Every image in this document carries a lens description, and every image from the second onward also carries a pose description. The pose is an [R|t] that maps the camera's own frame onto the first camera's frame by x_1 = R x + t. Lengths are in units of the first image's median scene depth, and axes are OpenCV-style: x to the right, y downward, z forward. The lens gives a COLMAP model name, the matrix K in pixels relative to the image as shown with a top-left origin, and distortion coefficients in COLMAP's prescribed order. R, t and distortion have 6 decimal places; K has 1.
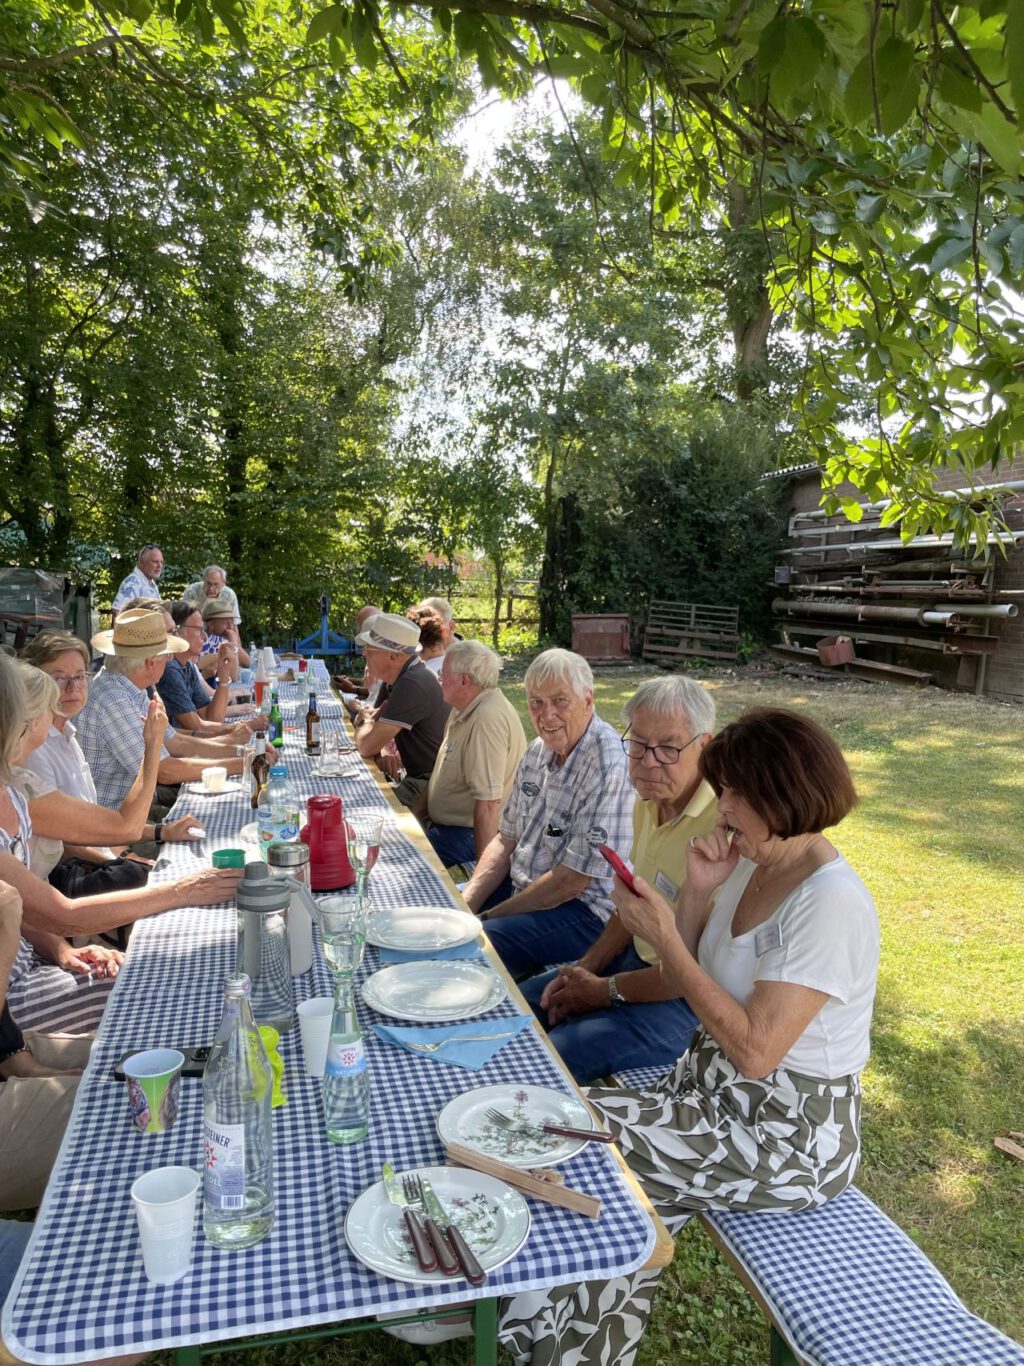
lens RADIAL K [[1051.6, 0, 513.1], [0, 1051.6, 695.1], [0, 0, 1]] dist [0.073873, -0.109830]
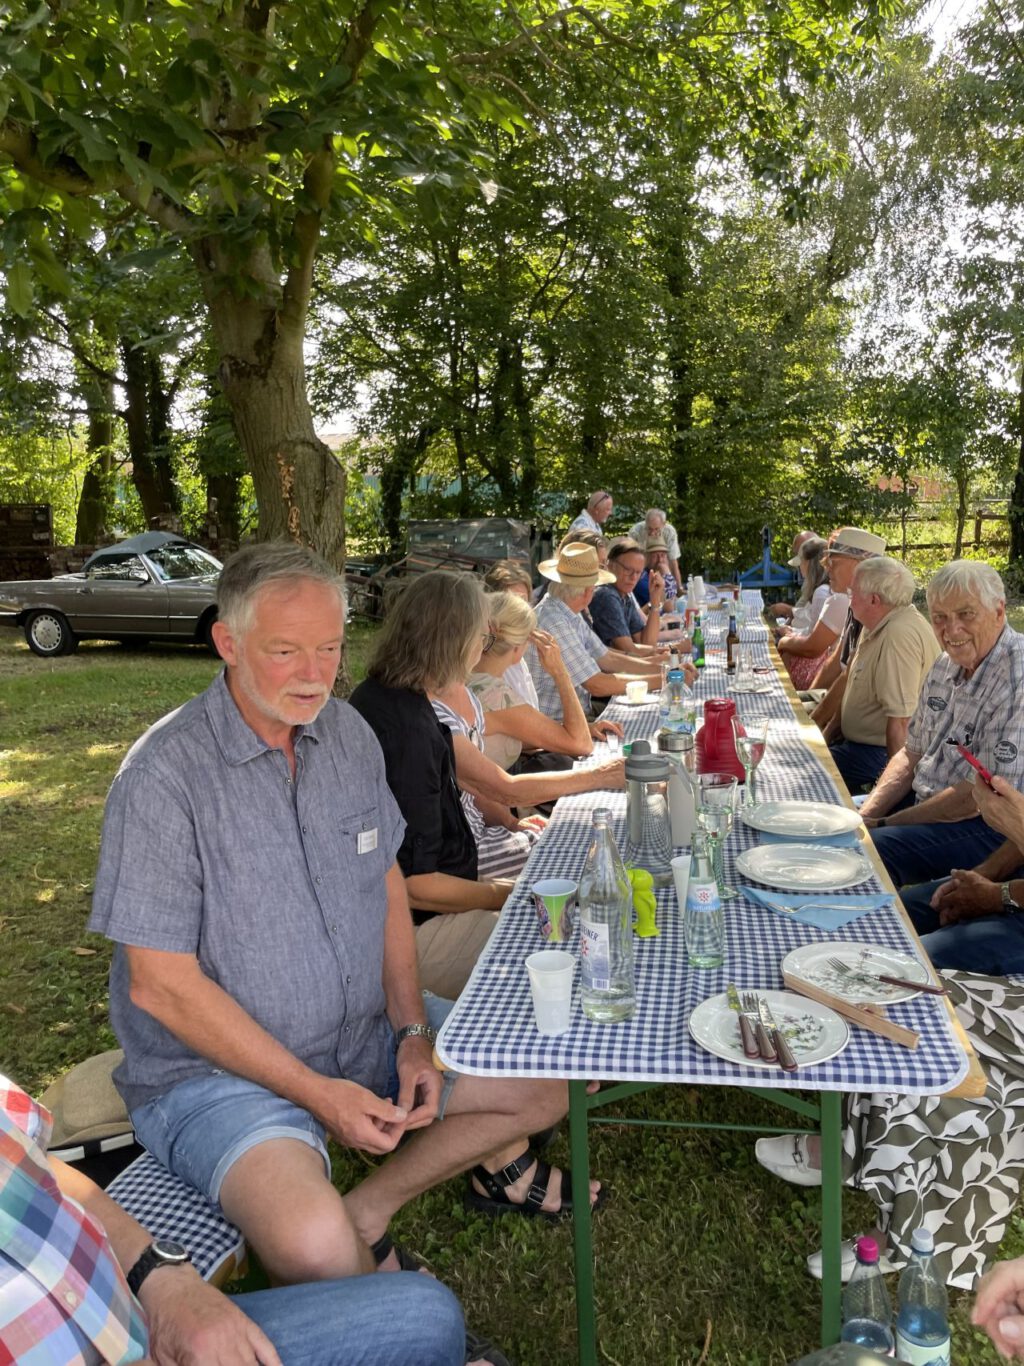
lens RADIAL K [[1051.6, 0, 504.8], [0, 1051.6, 676.4], [0, 0, 1]] dist [0.073873, -0.109830]
pose [[0.908445, 0.007045, -0.417946, 0.032576], [0.010302, 0.999177, 0.039234, 0.011214], [0.417878, -0.039948, 0.907624, -0.038229]]
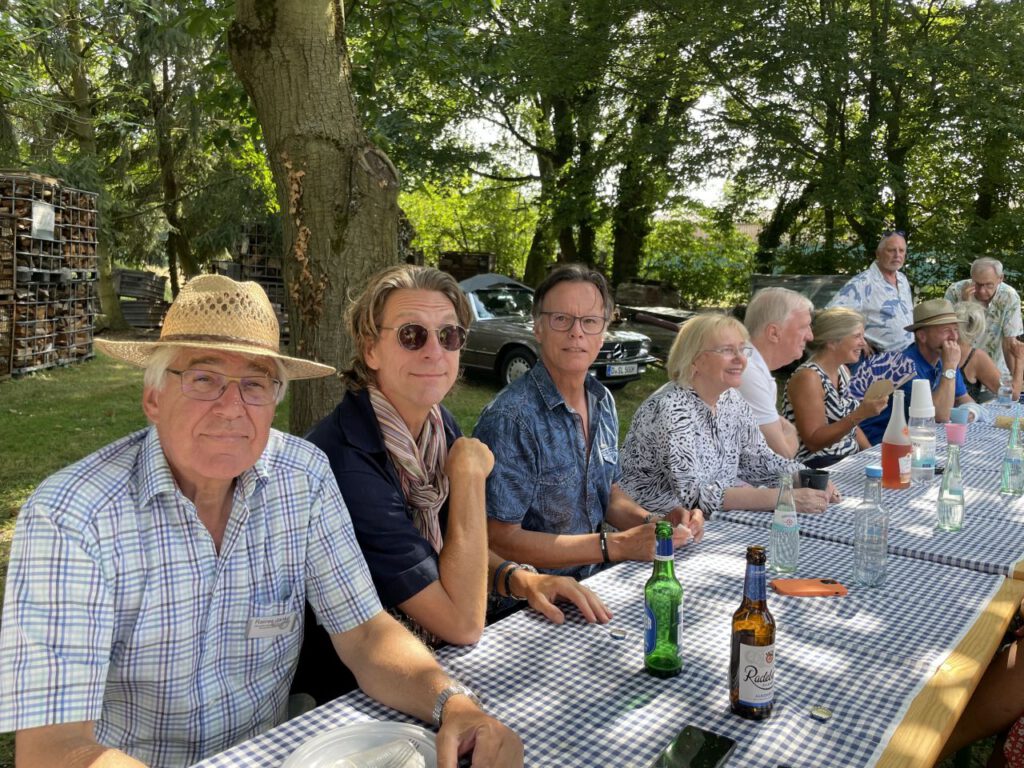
lens RADIAL K [[788.3, 0, 511.4], [0, 788.3, 378.2], [0, 0, 1]] dist [0.073873, -0.109830]
pose [[0.590020, 0.084456, -0.802960, -0.036749], [-0.089227, 0.995243, 0.039117, -0.044617], [0.802443, 0.048566, 0.594749, 0.615612]]
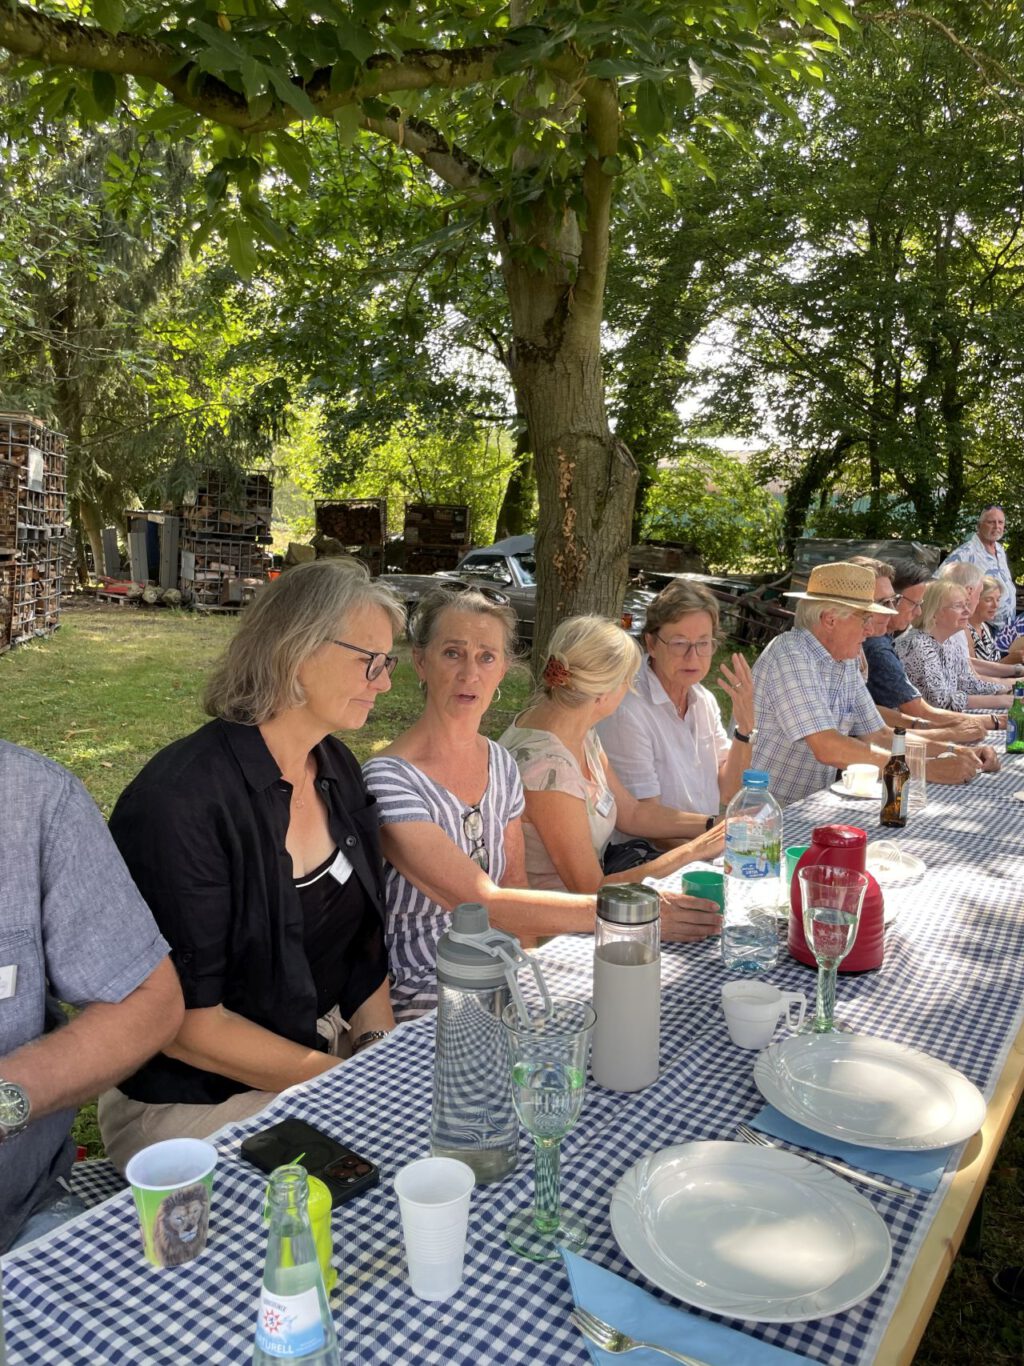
lens RADIAL K [[1051.6, 0, 519.9], [0, 1051.6, 692.5], [0, 0, 1]] dist [0.073873, -0.109830]
pose [[0.677764, 0.100884, -0.728326, 0.066810], [-0.089558, 0.994494, 0.054411, -0.002683], [0.729805, 0.028350, 0.683067, 0.168435]]
